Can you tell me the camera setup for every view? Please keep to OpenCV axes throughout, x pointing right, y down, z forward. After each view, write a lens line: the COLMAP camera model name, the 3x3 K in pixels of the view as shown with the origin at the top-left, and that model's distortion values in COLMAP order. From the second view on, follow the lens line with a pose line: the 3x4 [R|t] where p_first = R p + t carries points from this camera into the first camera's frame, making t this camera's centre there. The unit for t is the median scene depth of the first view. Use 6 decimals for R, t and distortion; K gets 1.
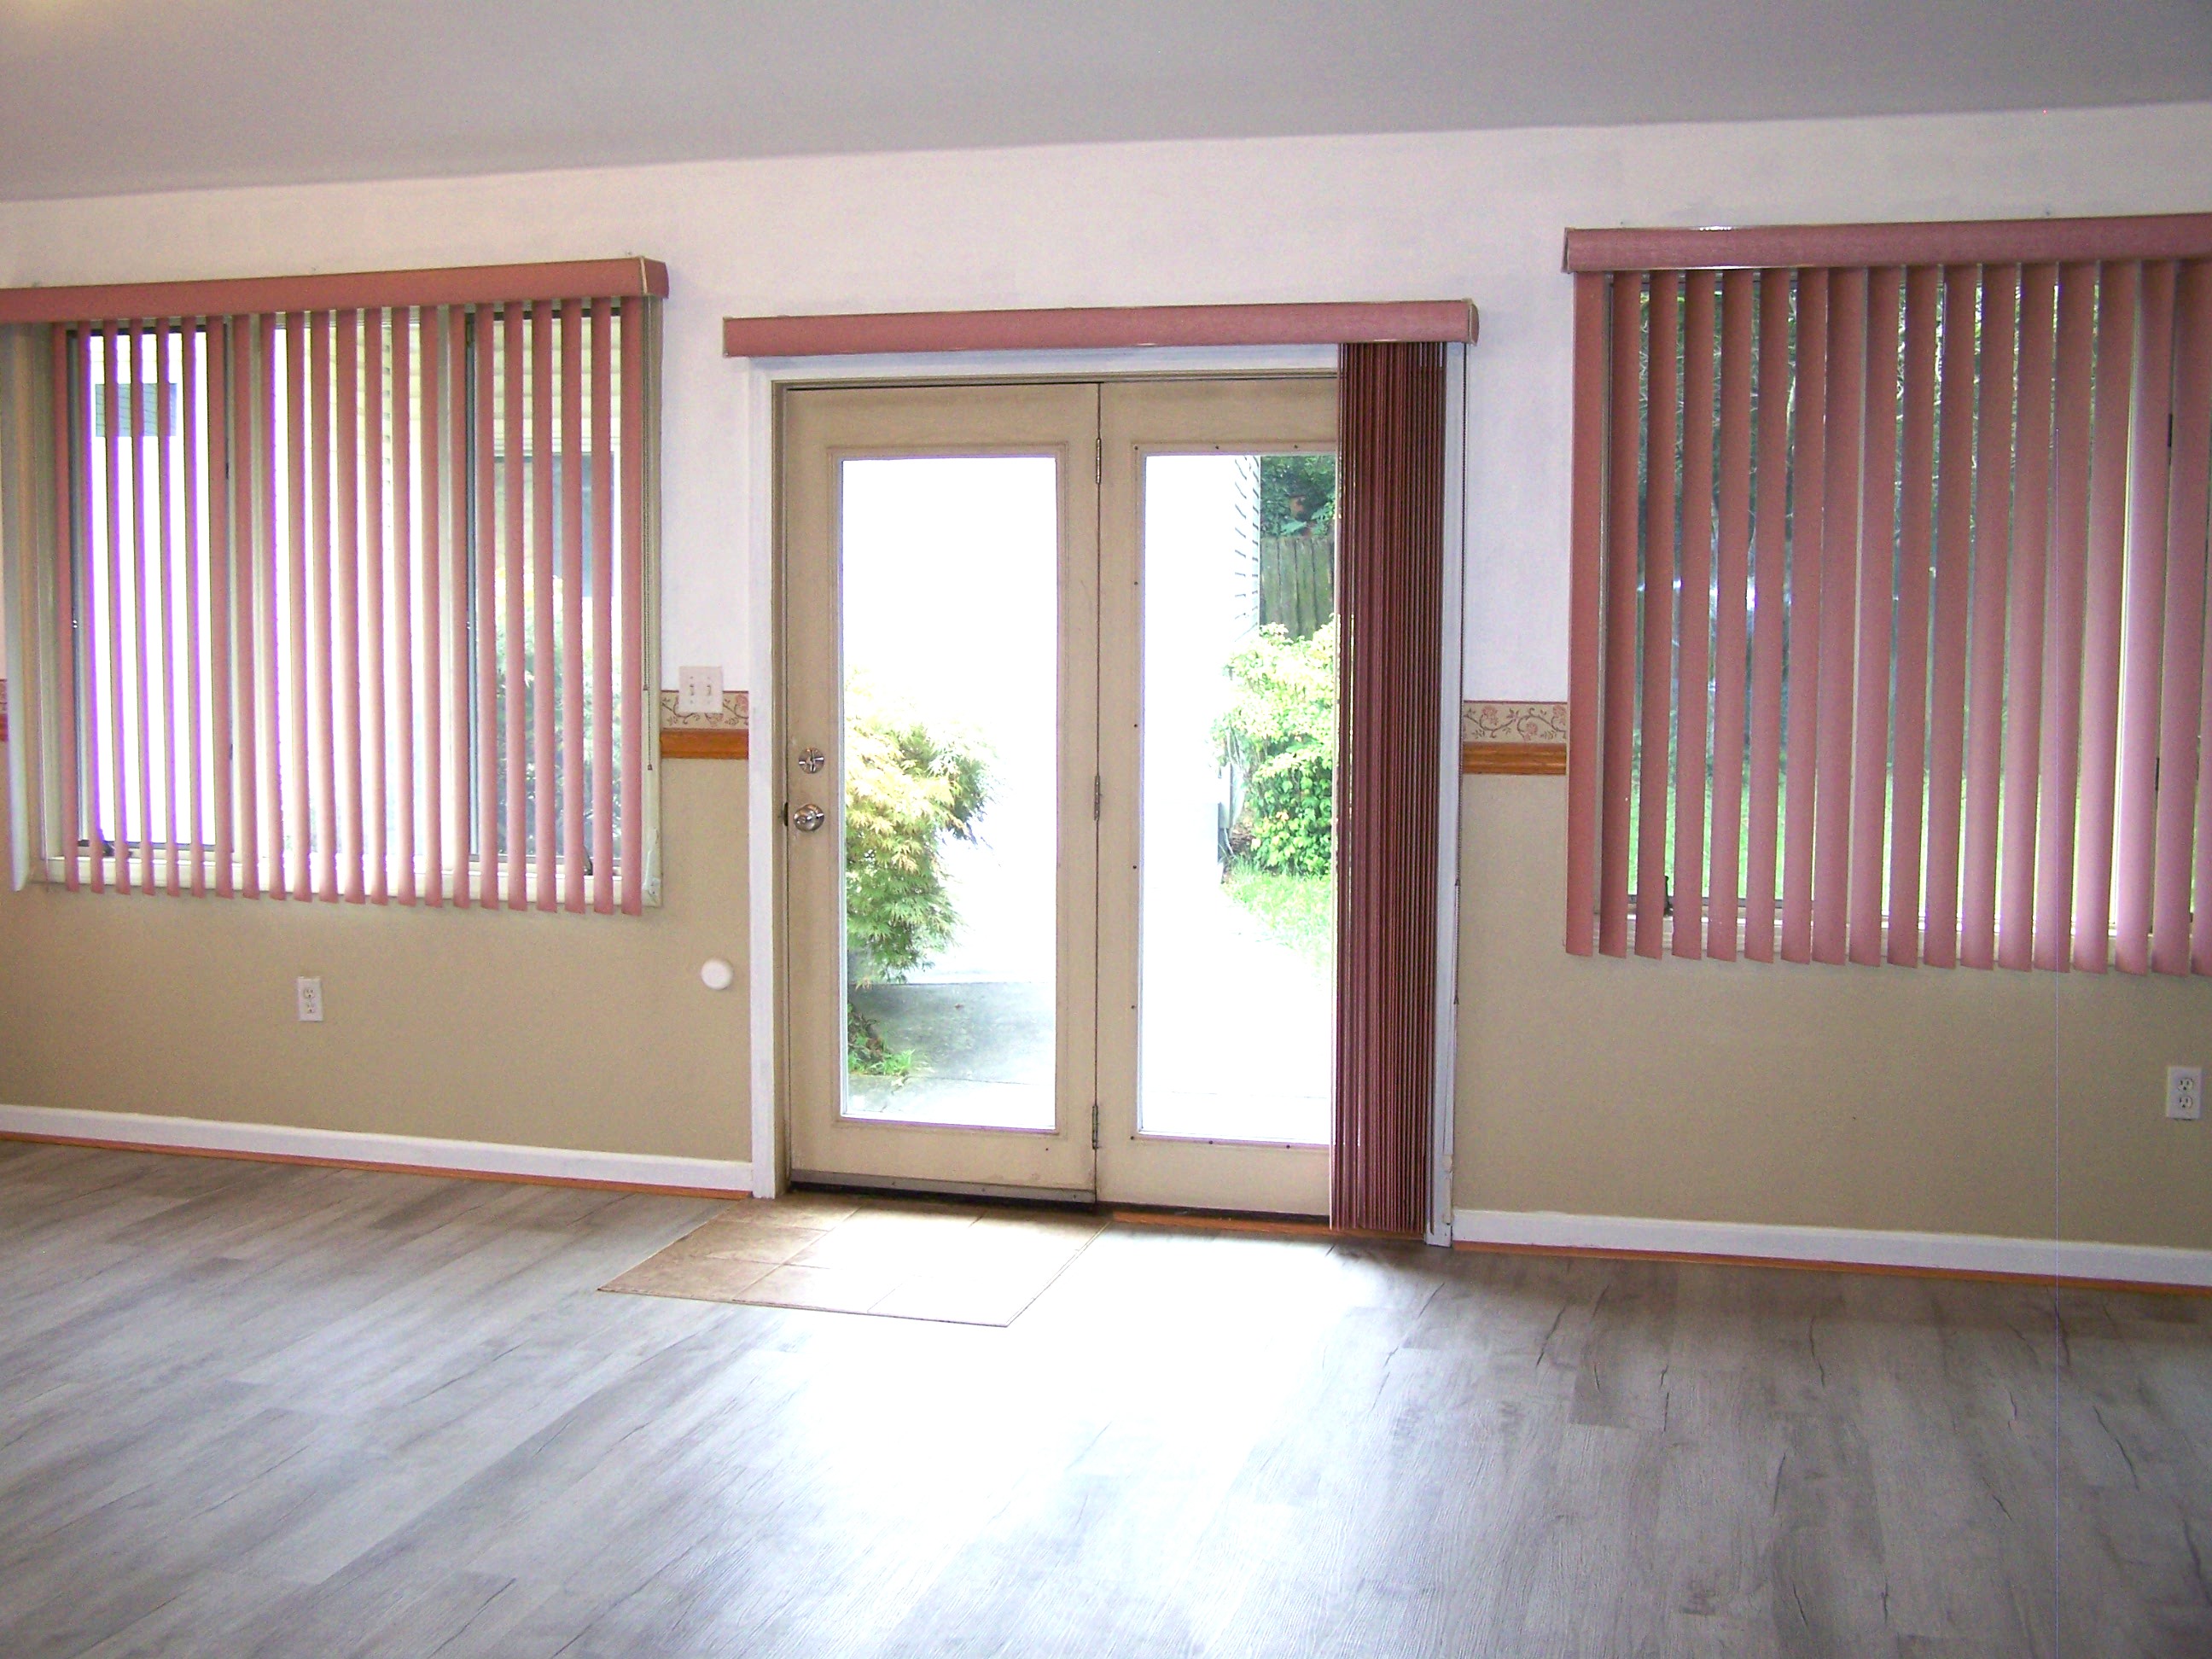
lens RADIAL K [[2515.4, 0, 1061.3], [0, 2515.4, 784.0], [0, 0, 1]] dist [-0.114659, 0.000000]
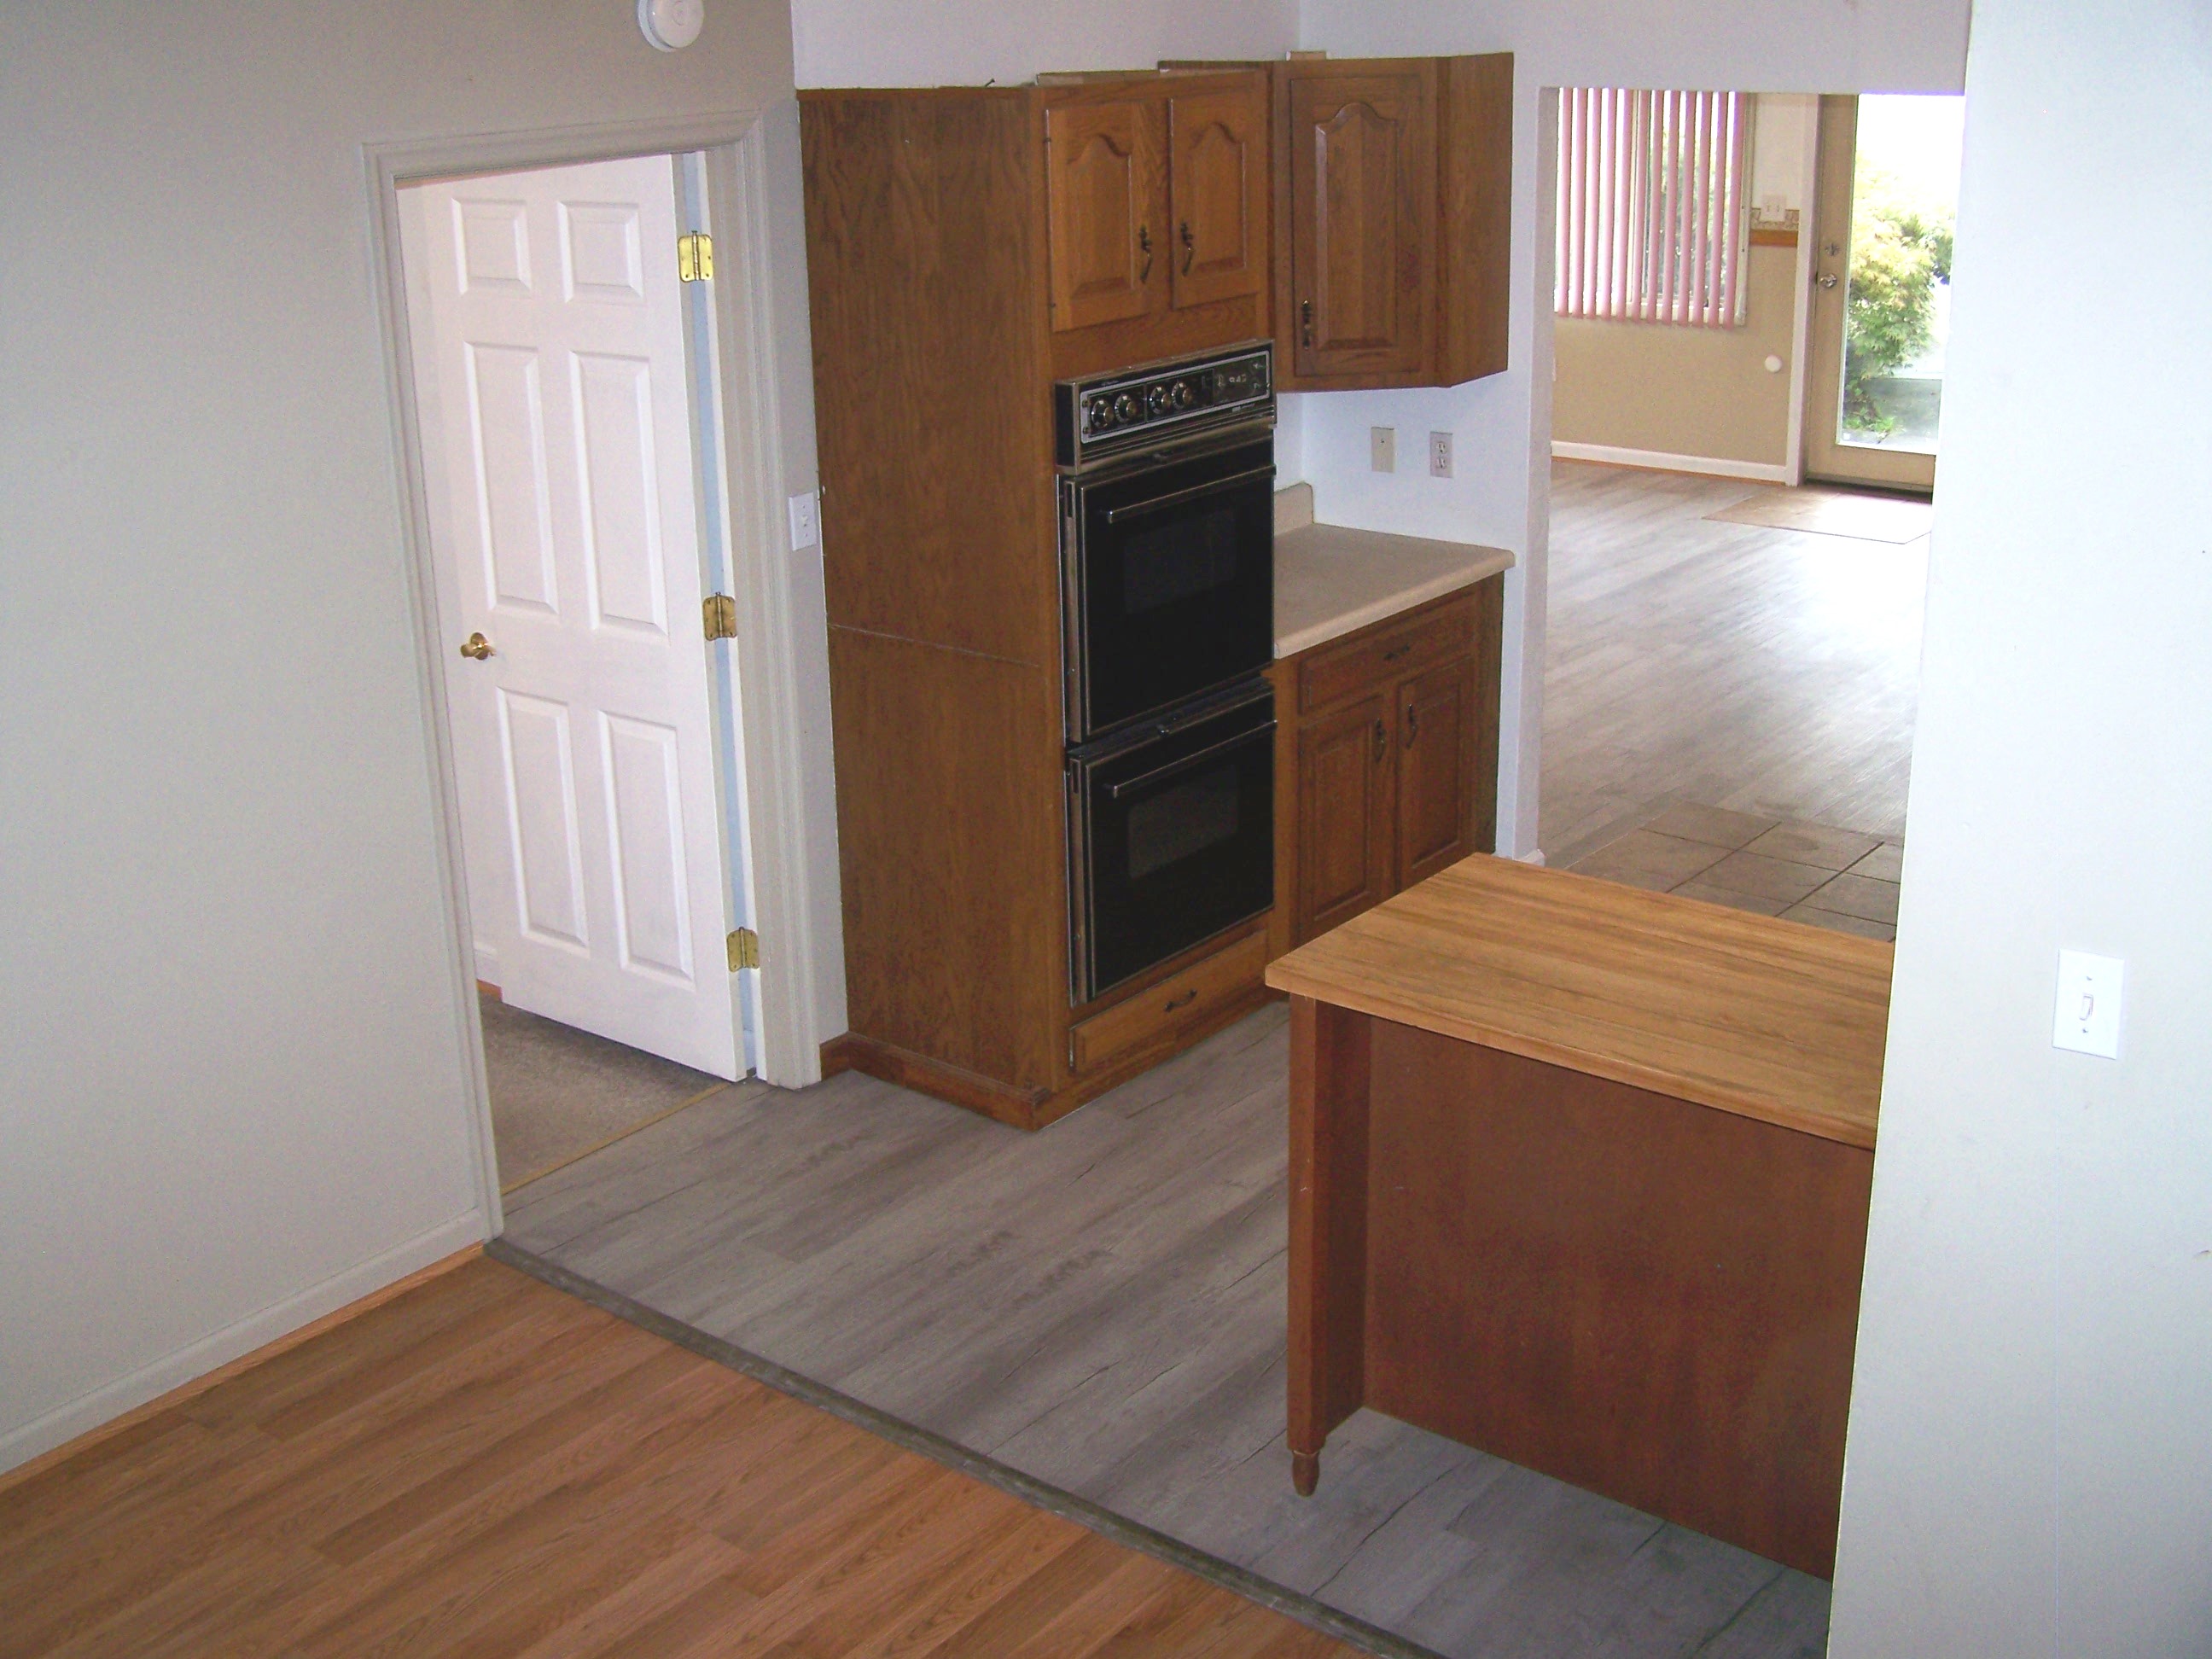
lens RADIAL K [[2515.4, 0, 1090.0], [0, 2515.4, 827.1], [0, 0, 1]] dist [-0.114659, 0.000000]
pose [[0.916925, 0.102961, -0.385550, 0.149659], [-0.001781, 0.967189, 0.254052, -0.061594], [0.399057, -0.232260, 0.887023, -0.955300]]
